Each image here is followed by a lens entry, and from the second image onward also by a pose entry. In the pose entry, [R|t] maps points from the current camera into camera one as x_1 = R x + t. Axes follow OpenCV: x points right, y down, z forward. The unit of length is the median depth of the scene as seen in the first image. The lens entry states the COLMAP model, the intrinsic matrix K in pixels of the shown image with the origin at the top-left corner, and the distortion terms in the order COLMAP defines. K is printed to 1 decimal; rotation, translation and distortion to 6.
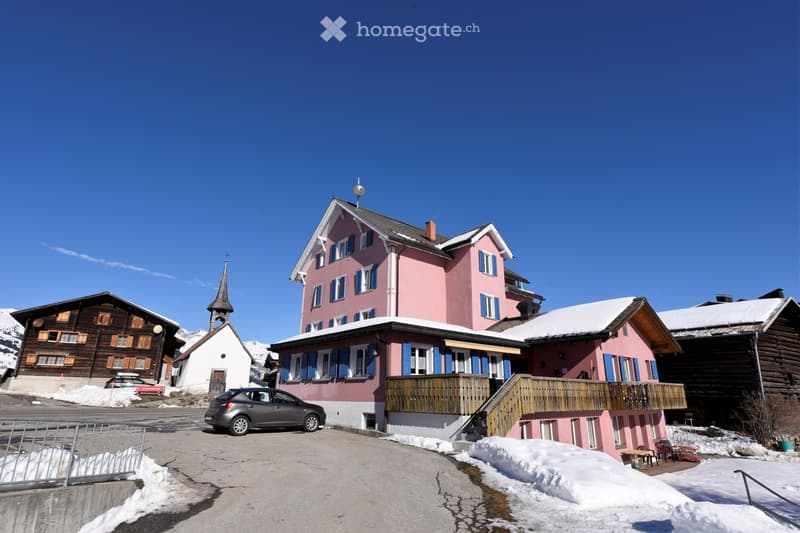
lens RADIAL K [[428.2, 0, 400.0], [0, 428.2, 266.5], [0, 0, 1]] dist [-0.004201, -0.000824]
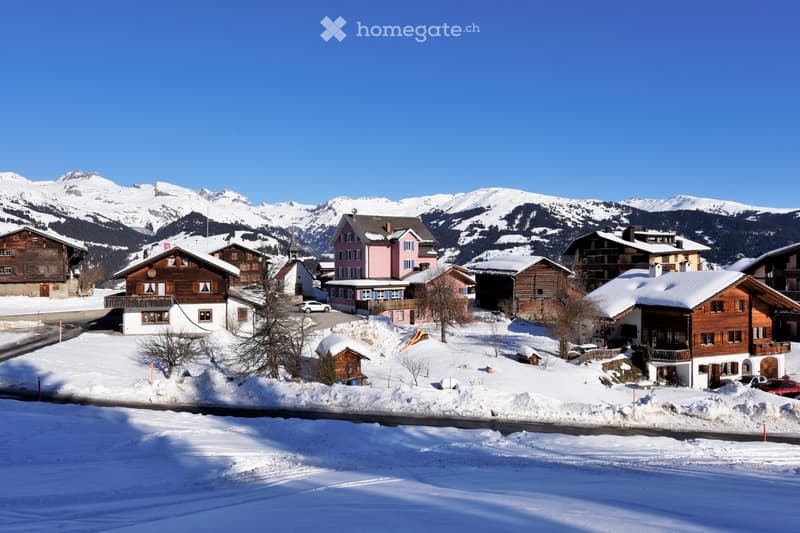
lens RADIAL K [[549.6, 0, 400.0], [0, 549.6, 266.5], [0, 0, 1]] dist [-0.006673, -0.003176]
pose [[0.991238, -0.014282, -0.131311, 0.537600], [0.052147, 0.955695, 0.289702, -0.759527], [0.121356, -0.294011, 0.948067, -1.867635]]
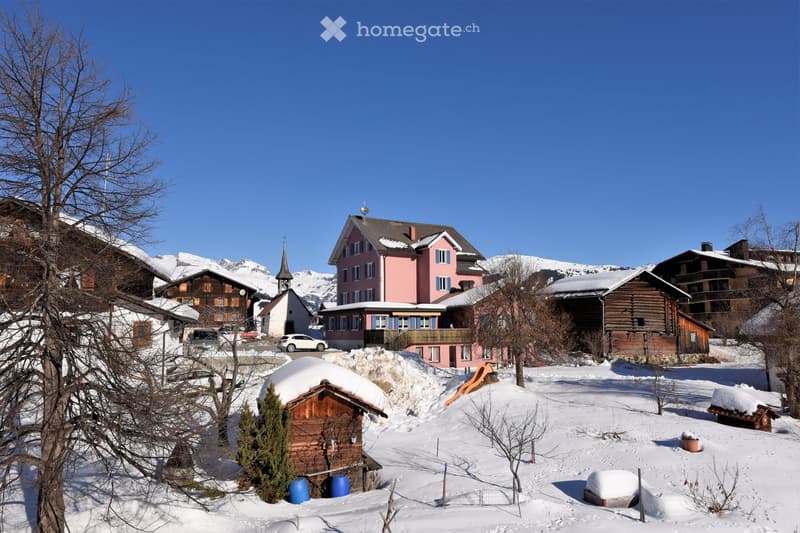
lens RADIAL K [[549.6, 0, 400.0], [0, 549.6, 266.5], [0, 0, 1]] dist [-0.006673, -0.003176]
pose [[0.986627, -0.040208, -0.157955, 0.361317], [0.067128, 0.983330, 0.168986, -0.325519], [0.148527, -0.177330, 0.972879, -1.036884]]
